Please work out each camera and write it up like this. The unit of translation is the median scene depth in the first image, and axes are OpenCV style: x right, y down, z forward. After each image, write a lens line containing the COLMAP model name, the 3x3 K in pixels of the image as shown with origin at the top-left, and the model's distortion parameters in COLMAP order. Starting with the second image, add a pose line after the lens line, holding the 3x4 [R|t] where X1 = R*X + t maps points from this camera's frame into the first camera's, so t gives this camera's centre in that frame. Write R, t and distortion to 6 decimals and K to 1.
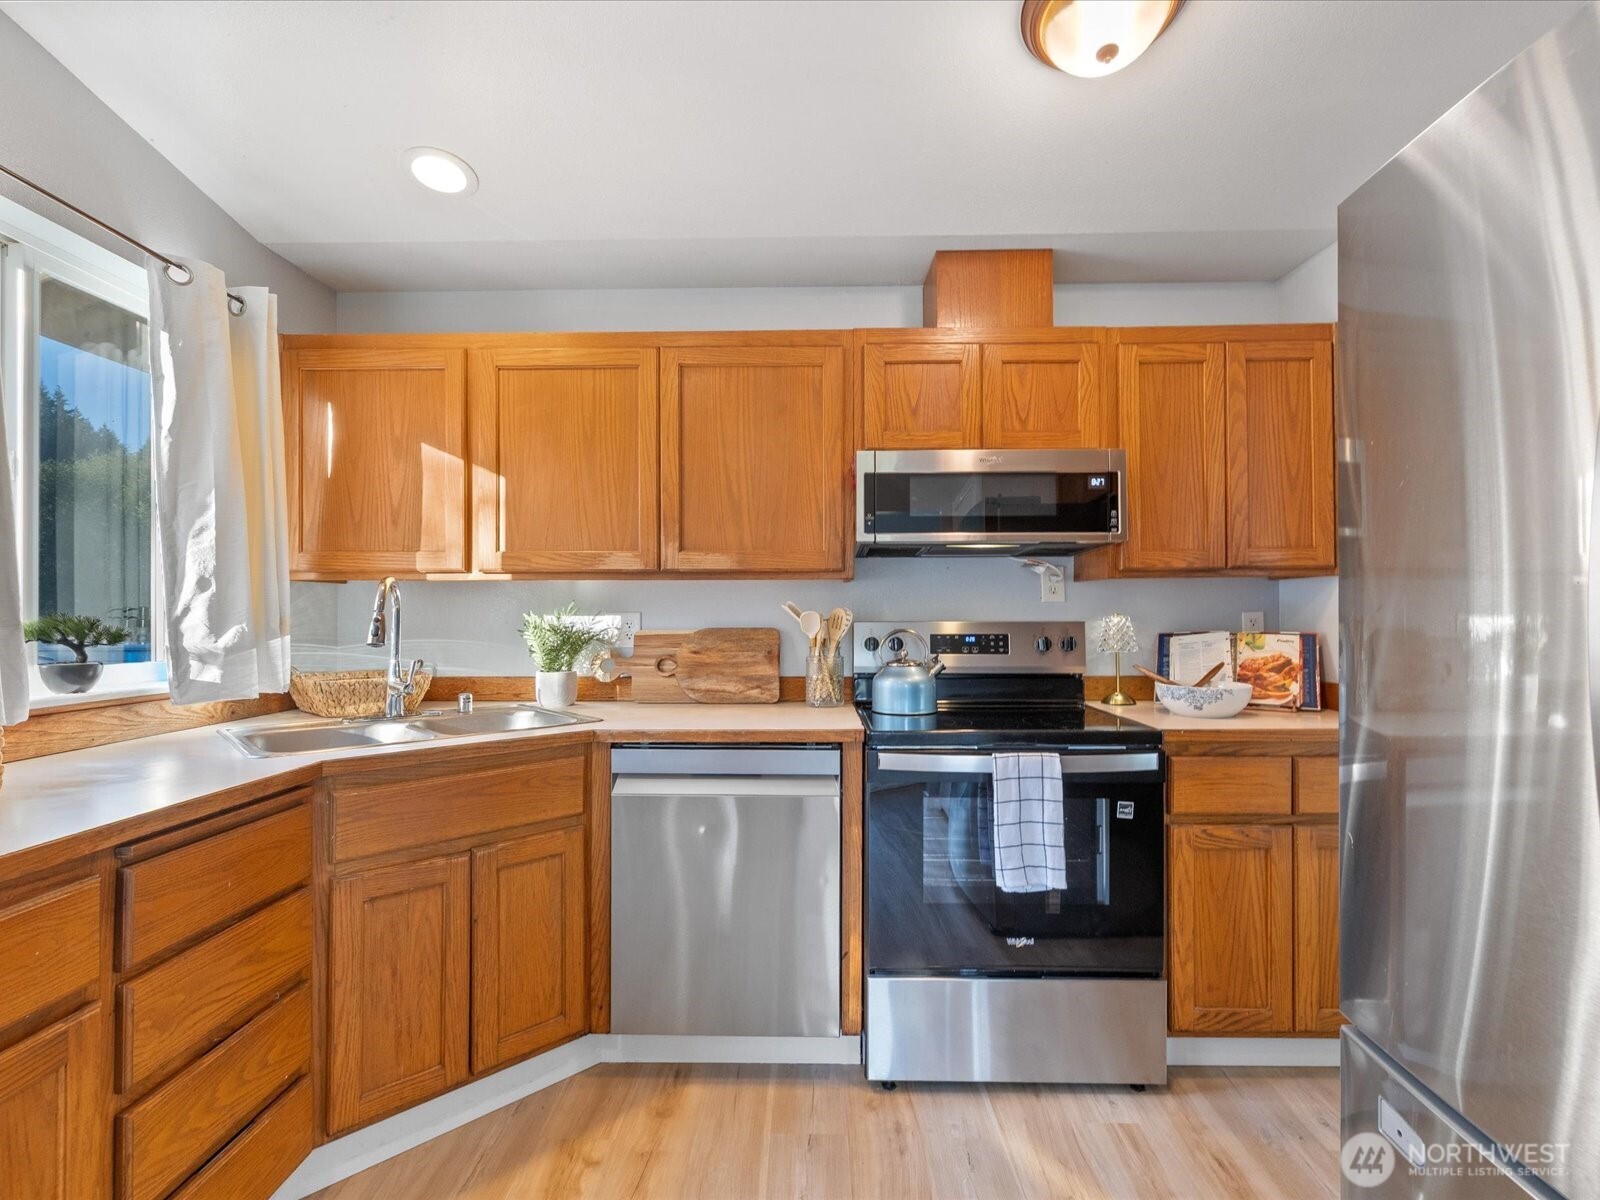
lens RADIAL K [[777.1, 0, 797.2], [0, 777.1, 610.3], [0, 0, 1]] dist [-0.001504, 0.000244]
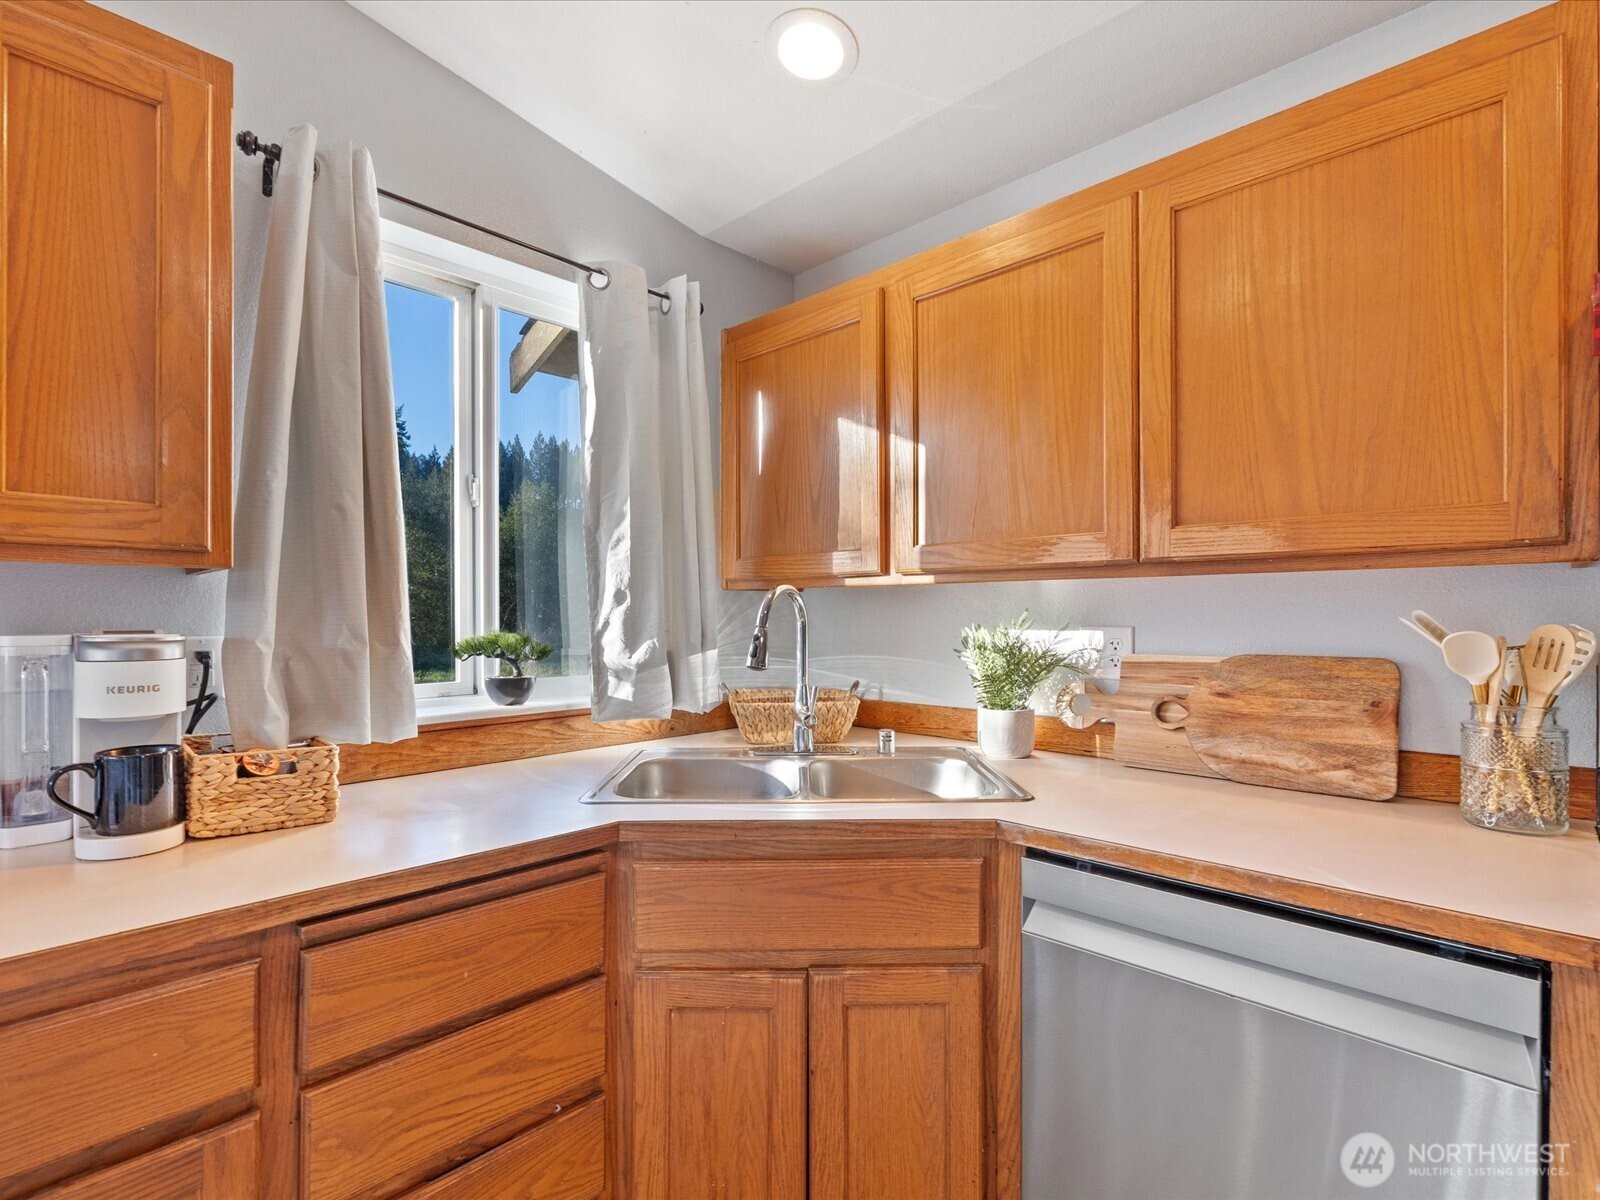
lens RADIAL K [[770.9, 0, 796.8], [0, 770.9, 616.5], [0, 0, 1]] dist [-0.001961, 0.000211]
pose [[0.732972, 0.002433, -0.680255, 0.042353], [0.004060, 0.999960, 0.007952, -0.015768], [0.680247, -0.008590, 0.732933, 0.430172]]
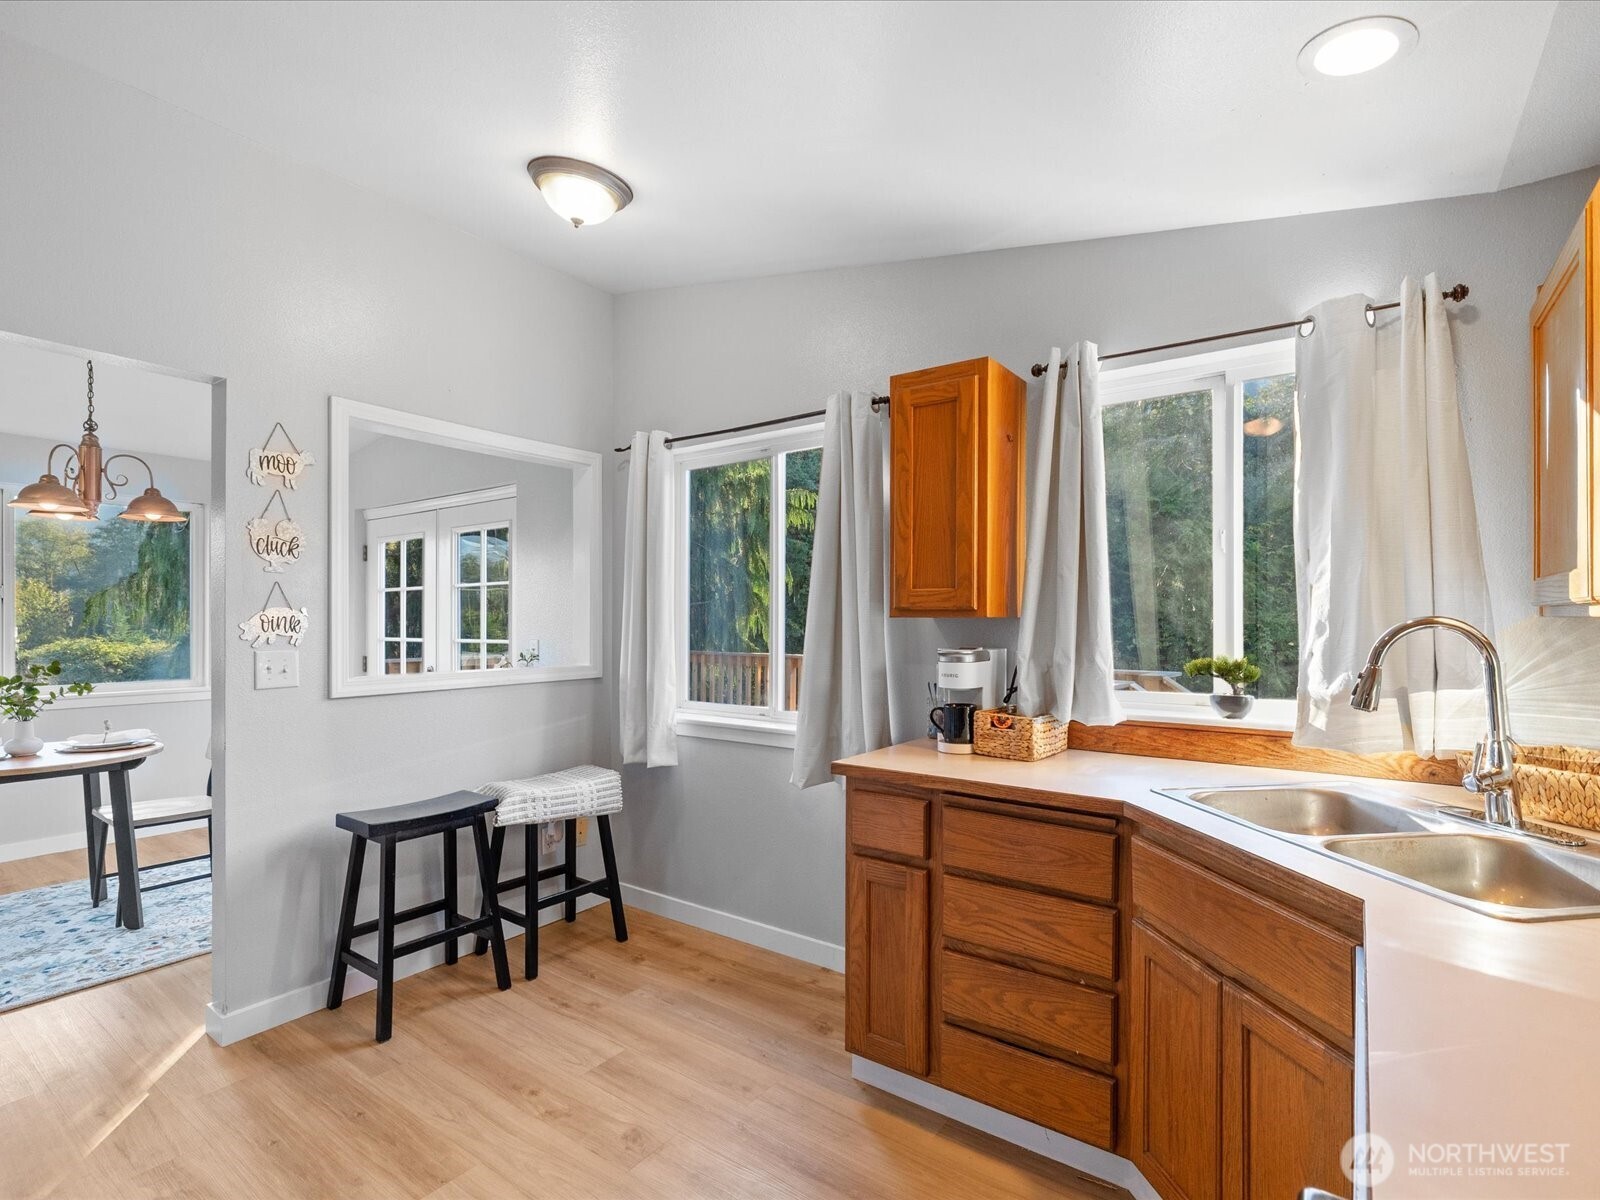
lens RADIAL K [[773.8, 0, 810.2], [0, 773.8, 623.0], [0, 0, 1]] dist [-0.000410, 0.000193]
pose [[-0.564422, 0.003955, -0.825477, 0.401950], [0.003622, 0.999991, 0.002315, -0.043930], [0.825478, -0.001683, -0.564432, 0.975051]]
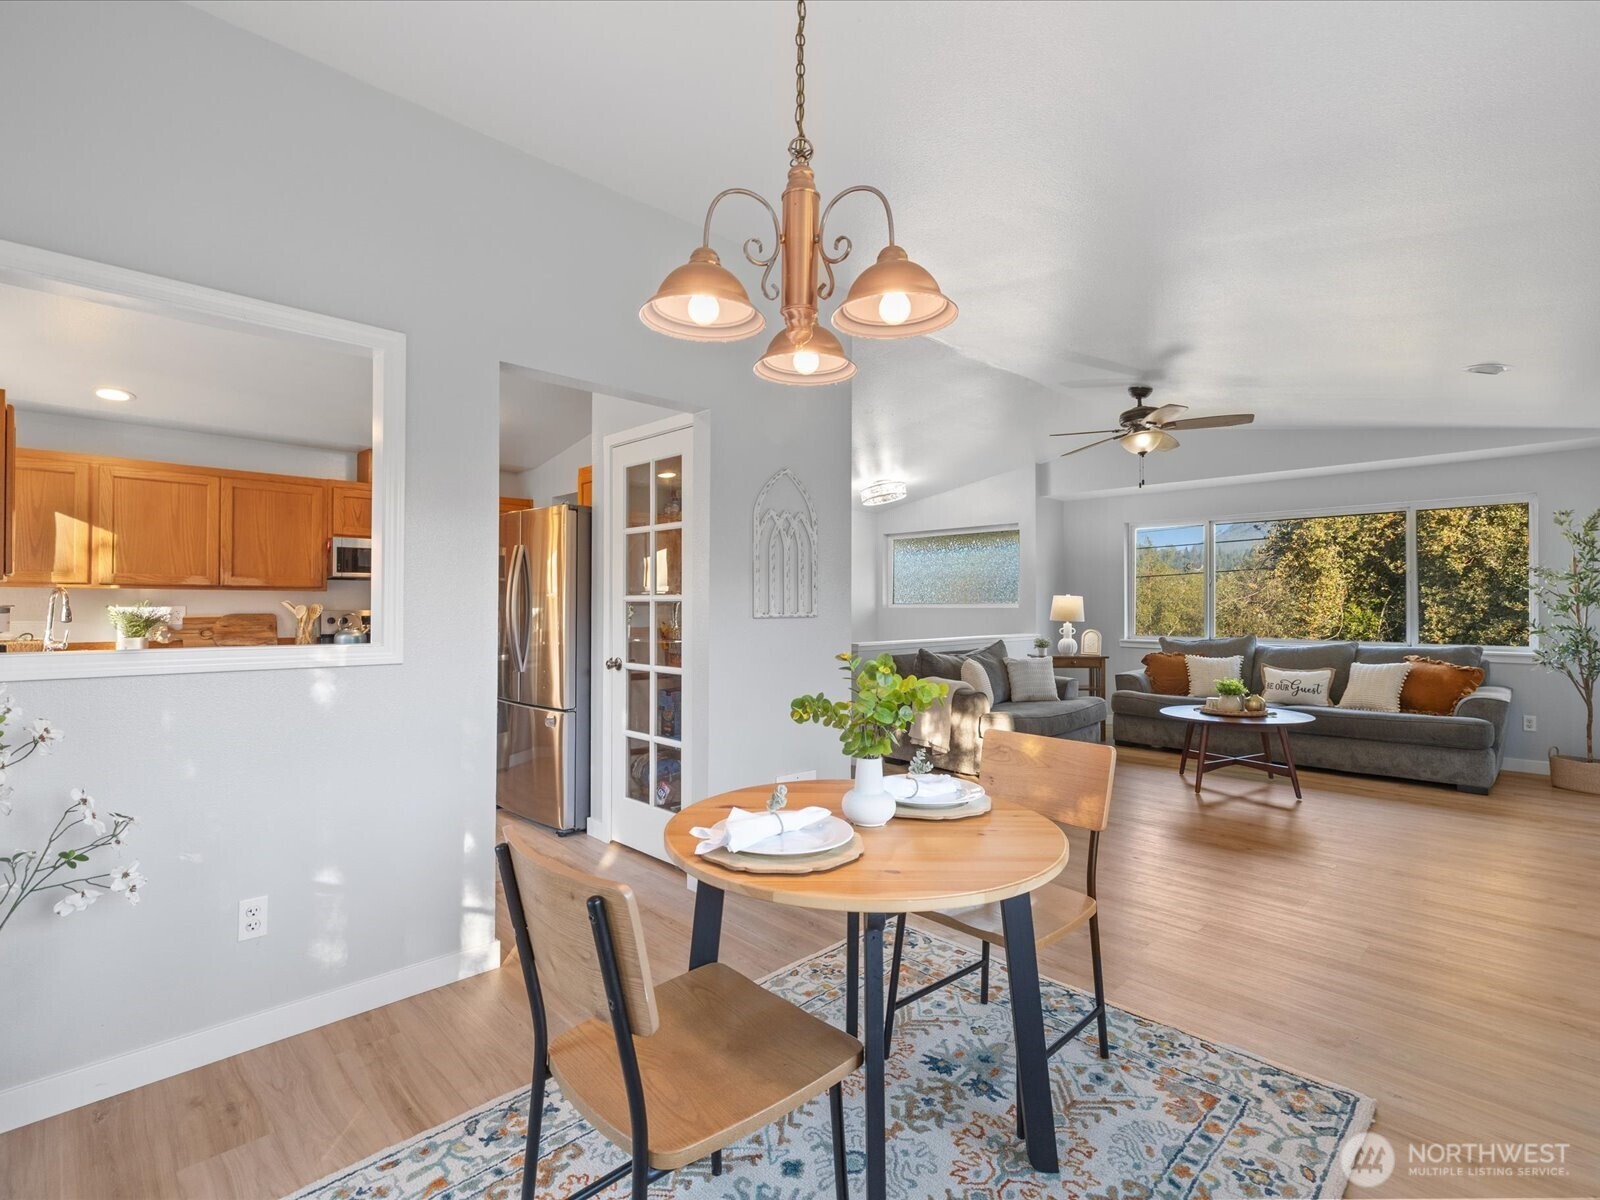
lens RADIAL K [[762.2, 0, 801.8], [0, 762.2, 597.4], [0, 0, 1]] dist [0.001743, -0.000270]
pose [[0.696756, 0.009598, 0.717244, -0.630049], [-0.004485, 0.999949, -0.009024, -0.009742], [-0.717294, 0.003071, 0.696764, -1.732937]]
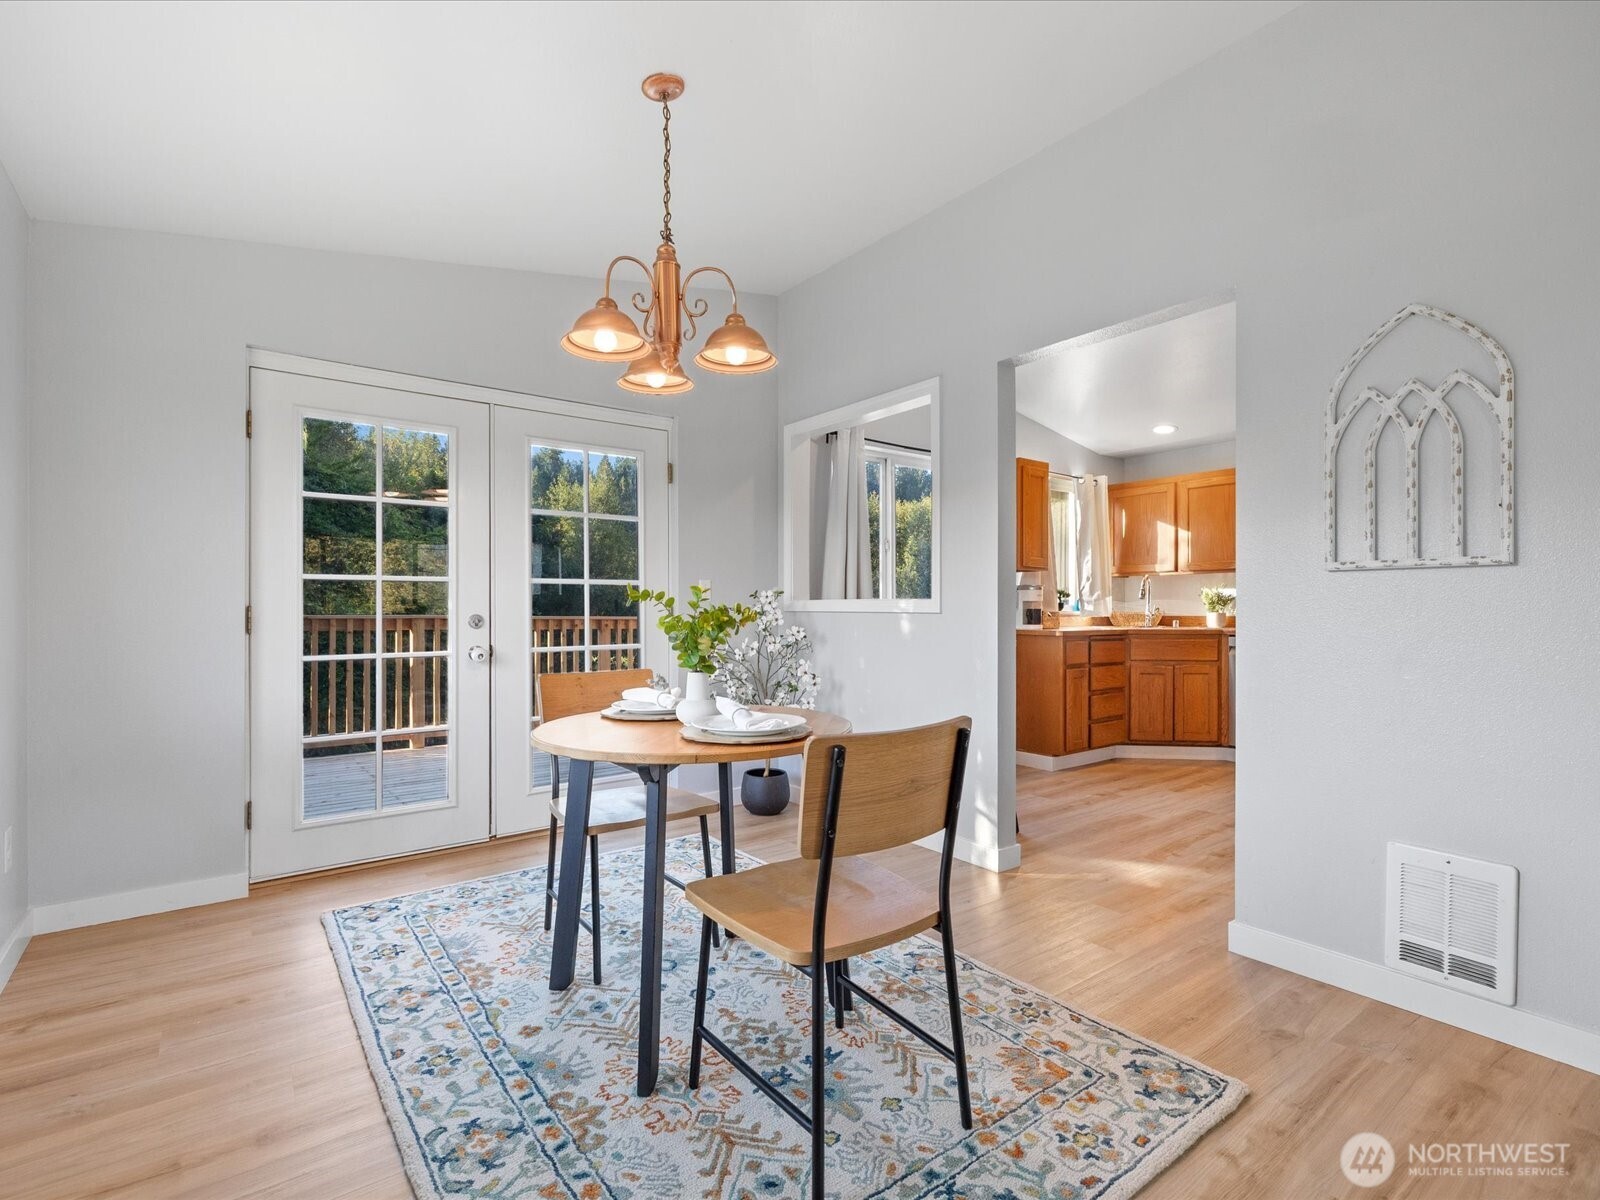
lens RADIAL K [[763.2, 0, 797.9], [0, 763.2, 606.0], [0, 0, 1]] dist [-0.000806, 0.000351]
pose [[0.620017, -0.000052, -0.784588, 0.875741], [0.001961, 0.999997, 0.001484, 0.065336], [0.784586, -0.002459, 0.620016, -1.733544]]
